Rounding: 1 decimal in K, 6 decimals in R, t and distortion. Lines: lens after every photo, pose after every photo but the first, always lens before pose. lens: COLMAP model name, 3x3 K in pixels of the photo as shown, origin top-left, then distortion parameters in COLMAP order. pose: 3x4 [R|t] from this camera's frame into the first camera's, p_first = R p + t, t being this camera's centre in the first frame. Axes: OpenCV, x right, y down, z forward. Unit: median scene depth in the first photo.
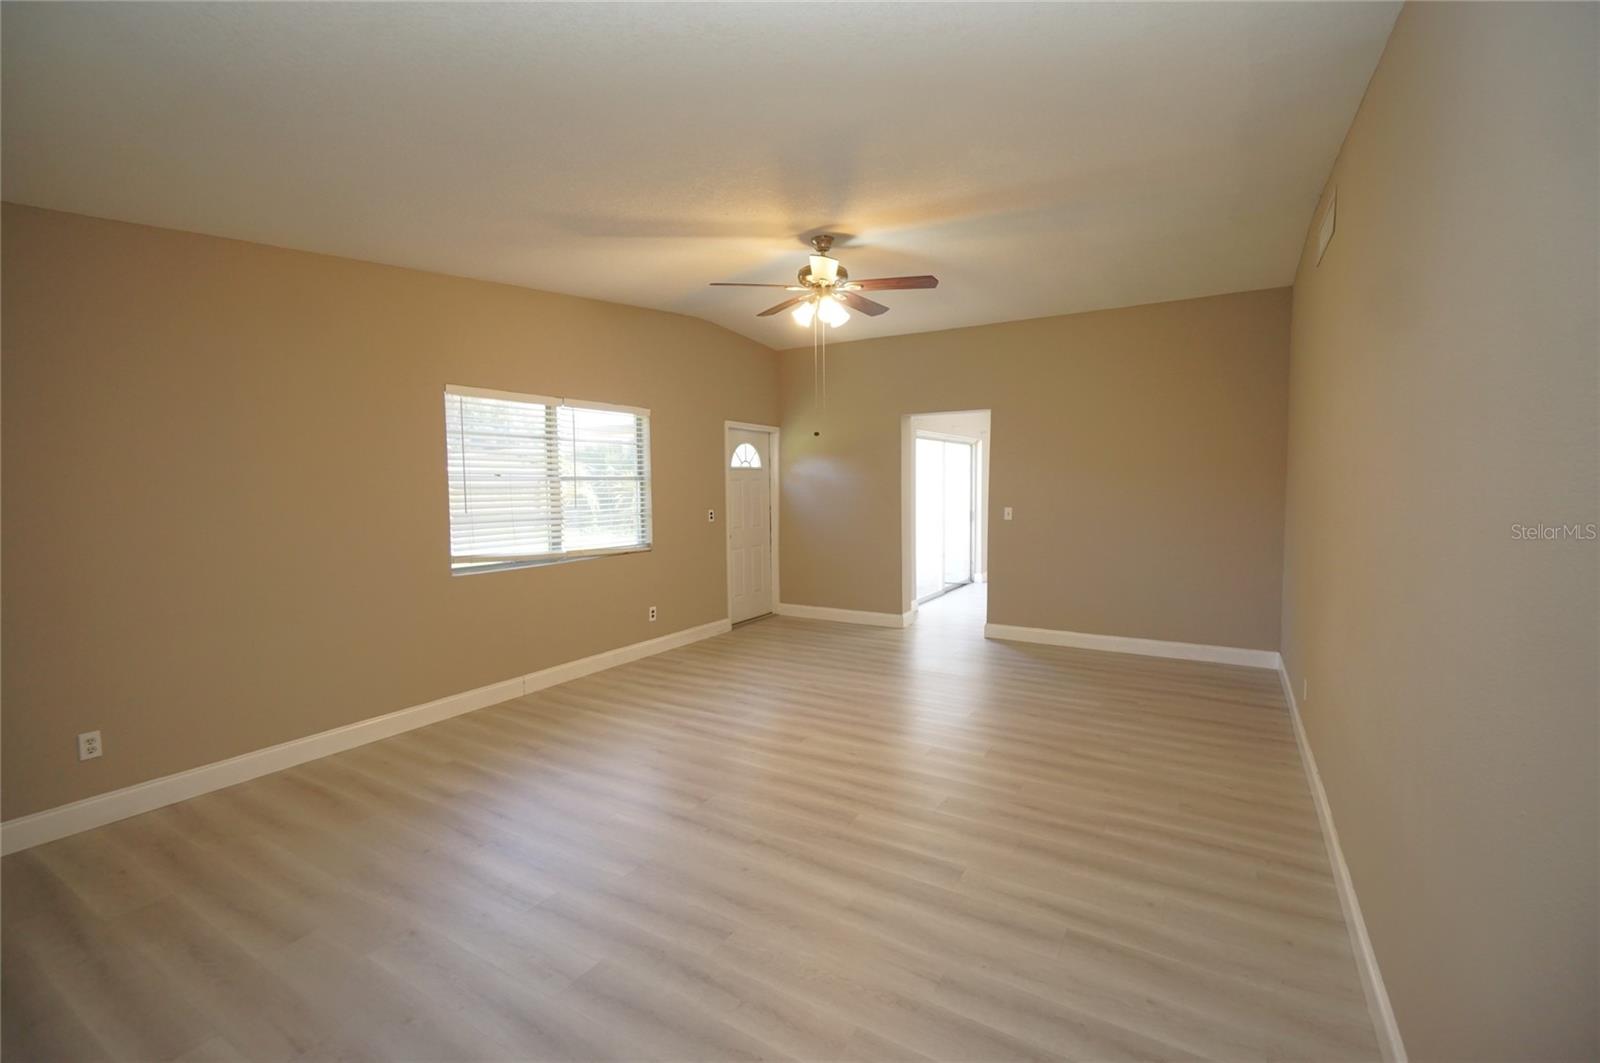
lens RADIAL K [[678.3, 0, 802.0], [0, 678.3, 523.5], [0, 0, 1]] dist [-0.003809, 0.000382]
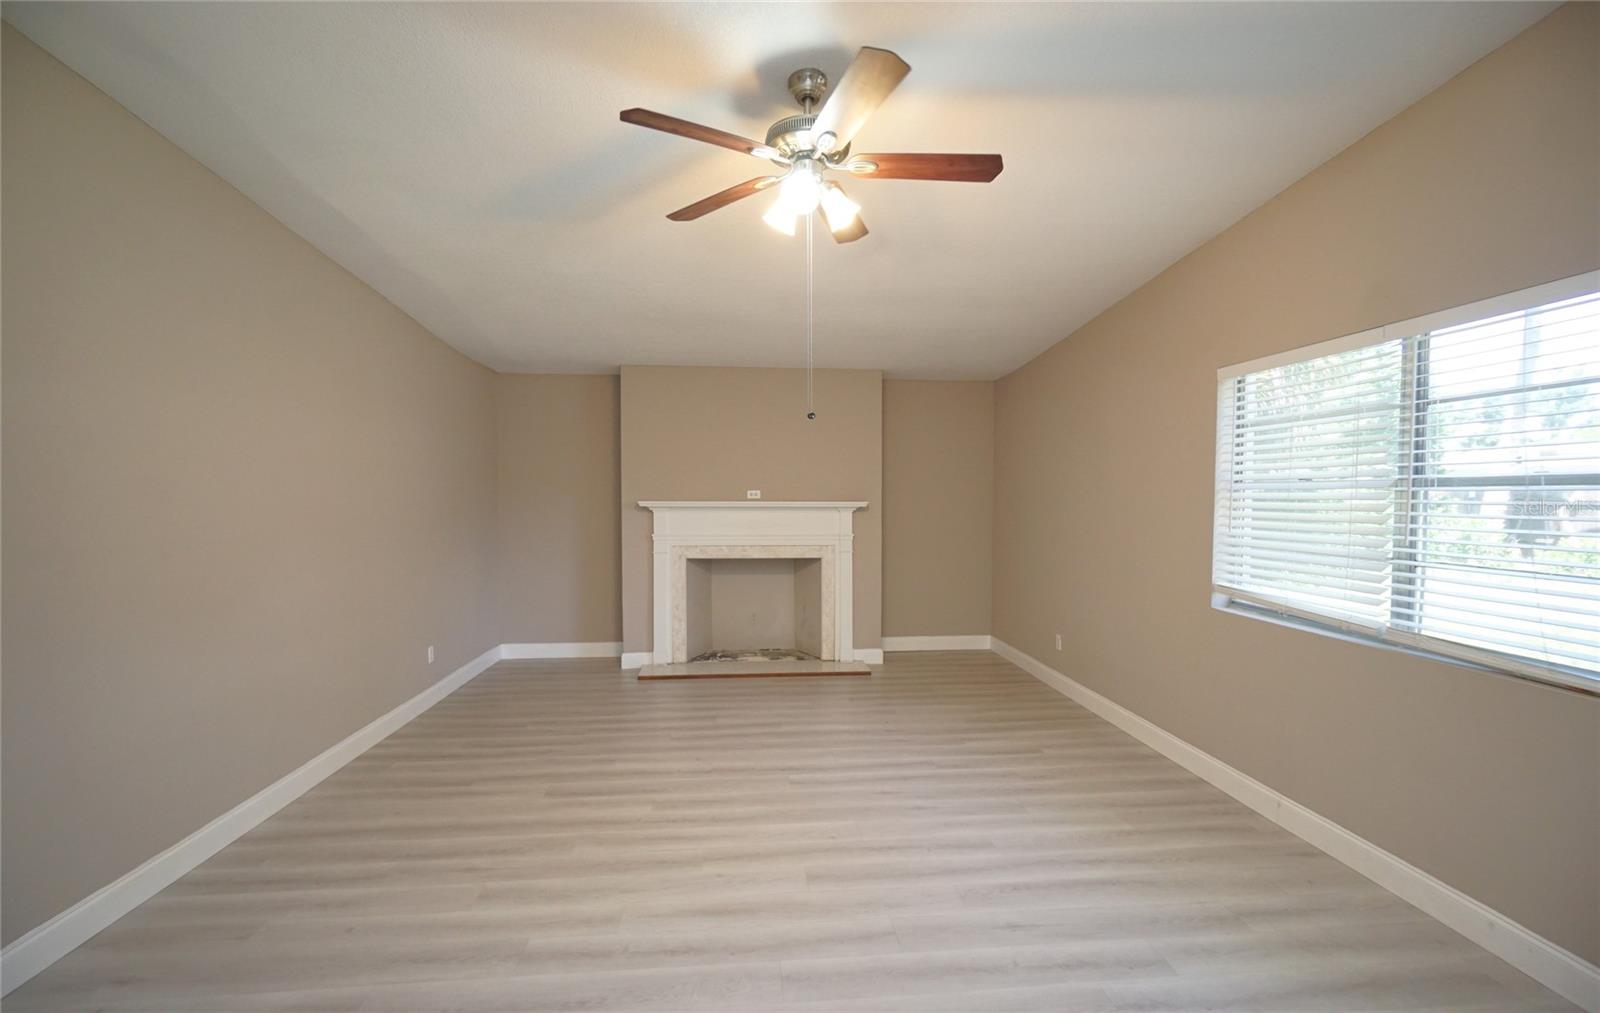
lens RADIAL K [[698.3, 0, 803.7], [0, 698.3, 512.9], [0, 0, 1]] dist [-0.001427, -0.000159]
pose [[-0.802425, 0.022643, -0.596323, 0.314376], [-0.030130, 0.996468, 0.078379, -0.072218], [0.595992, 0.080860, -0.798909, 1.169997]]
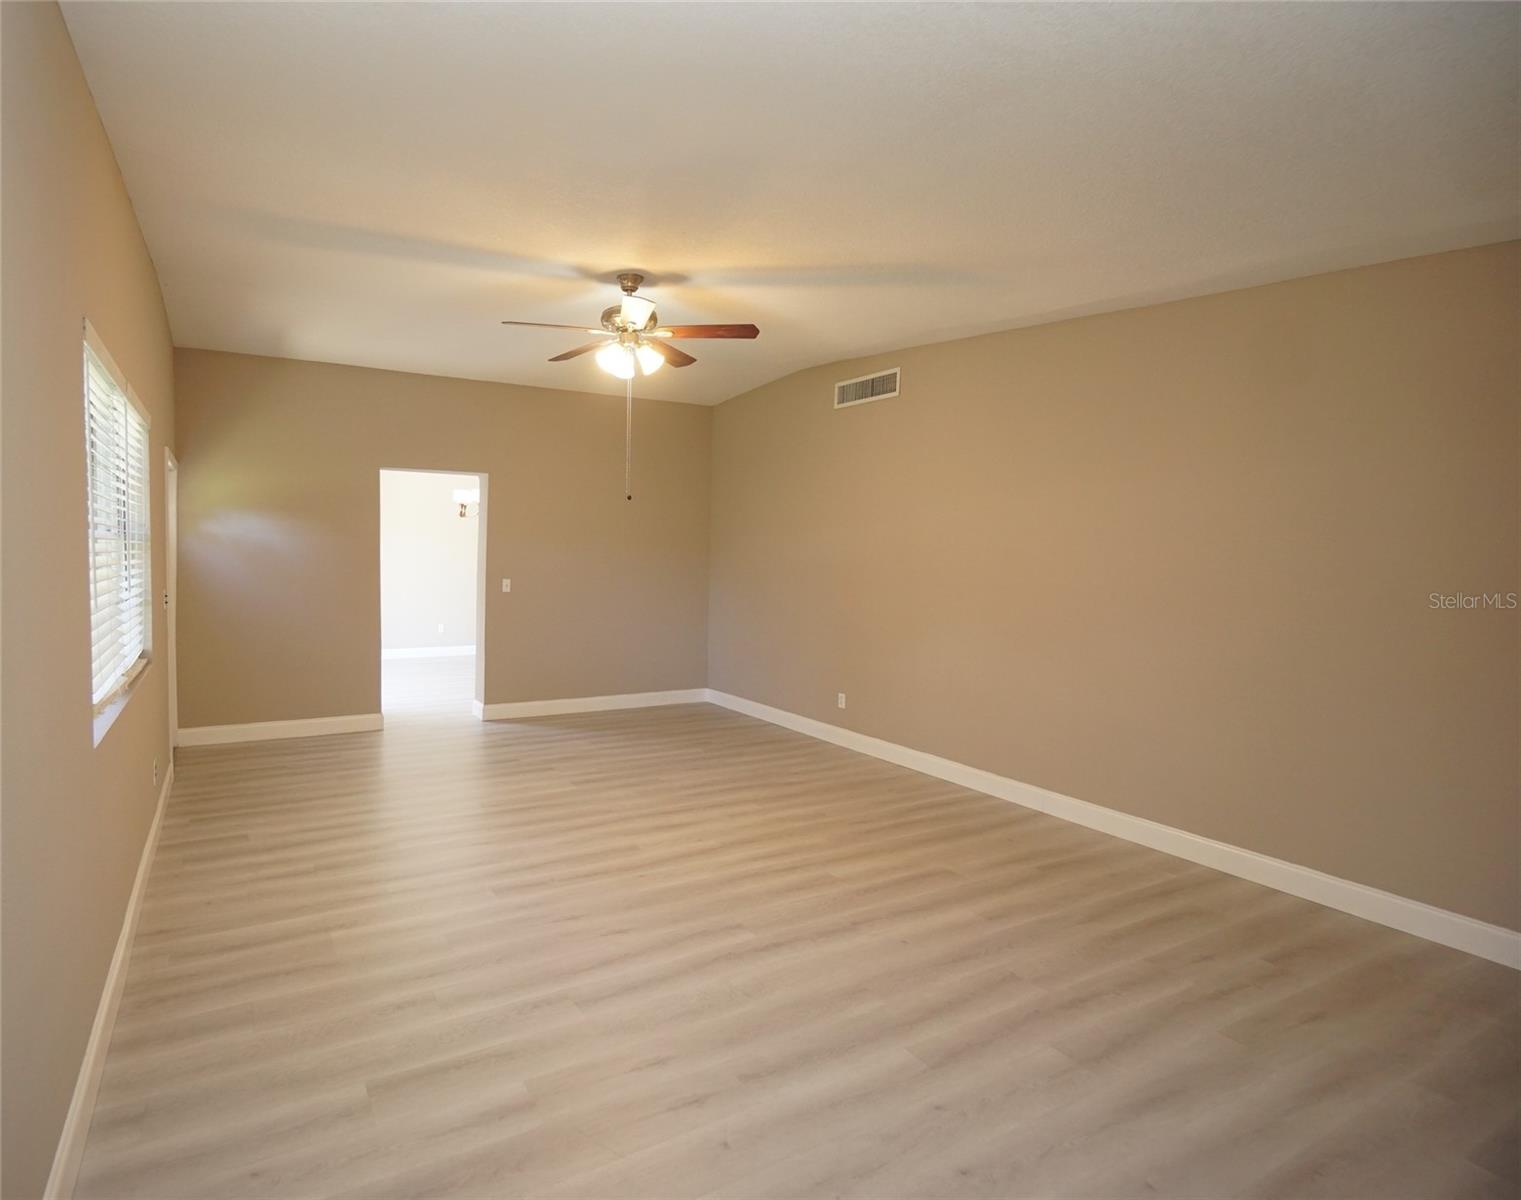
lens RADIAL K [[758.1, 0, 604.1], [0, 758.1, 600.2], [0, 0, 1]] dist [-0.001983, -0.000164]
pose [[0.549784, -0.036441, 0.834512, -0.633932], [0.032330, 0.999228, 0.022335, -0.016862], [-0.834681, 0.014700, 0.550538, 0.380967]]
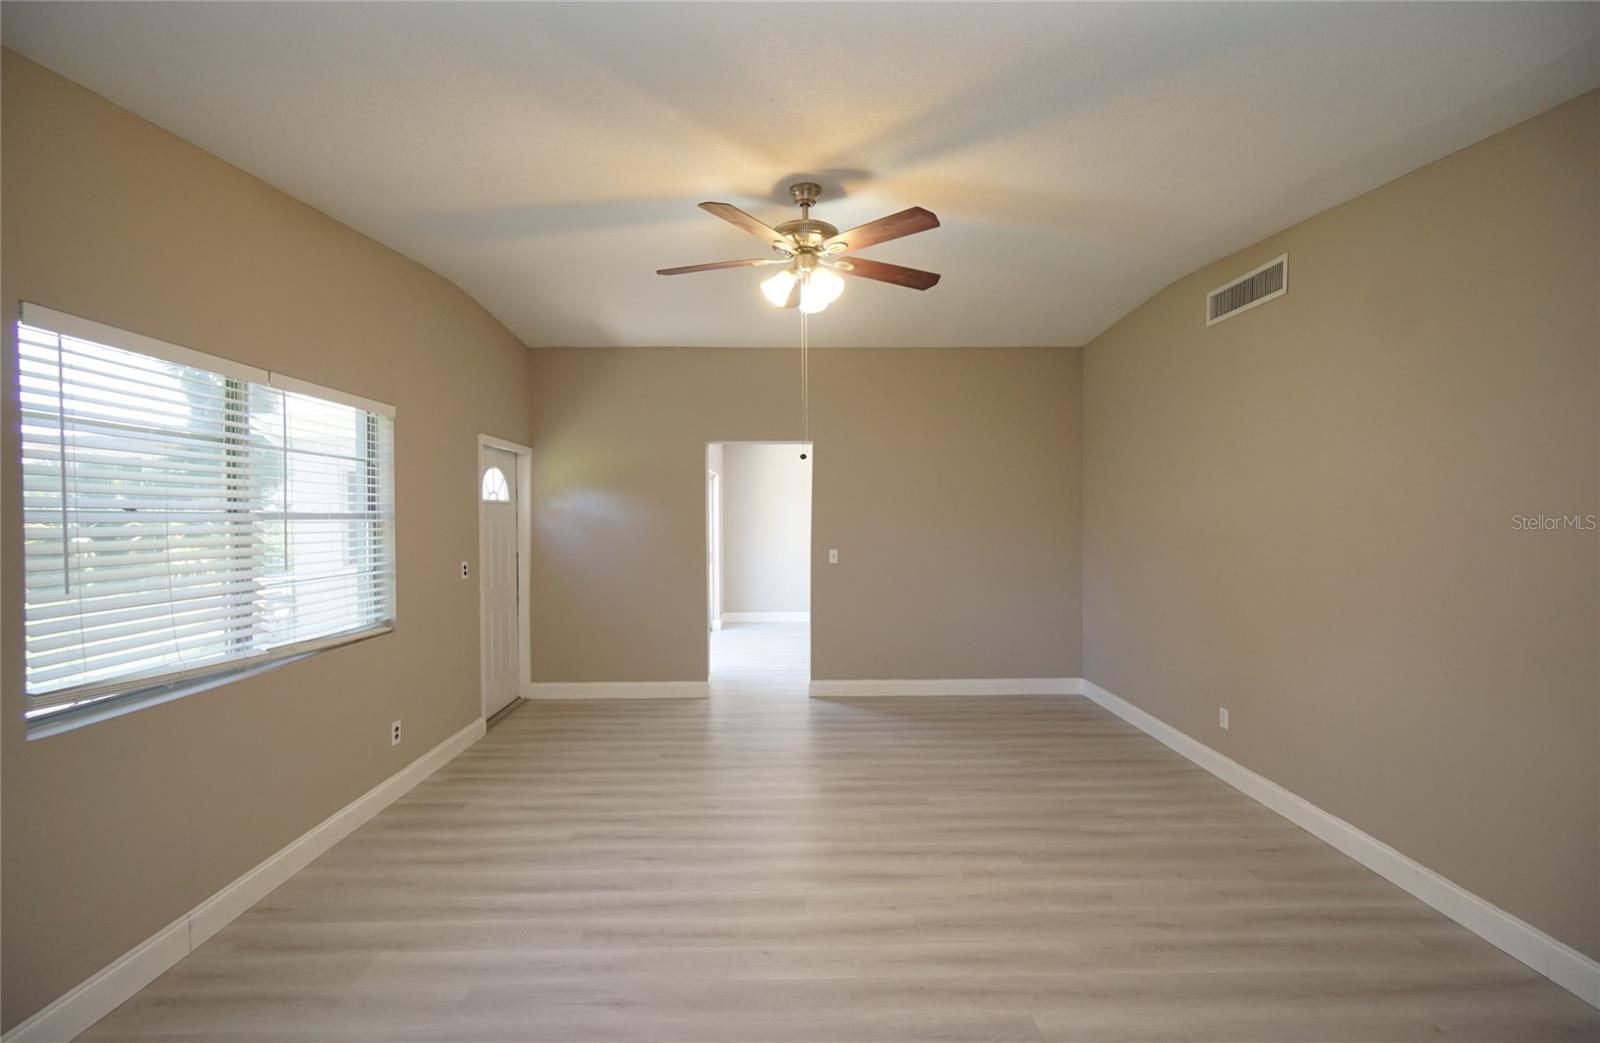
lens RADIAL K [[684.7, 0, 793.4], [0, 684.7, 527.6], [0, 0, 1]] dist [-0.003659, -0.000339]
pose [[0.849011, -0.004406, 0.528356, -0.282668], [0.029711, 0.998781, -0.039415, -0.022907], [-0.527539, 0.049162, 0.848107, 0.313009]]
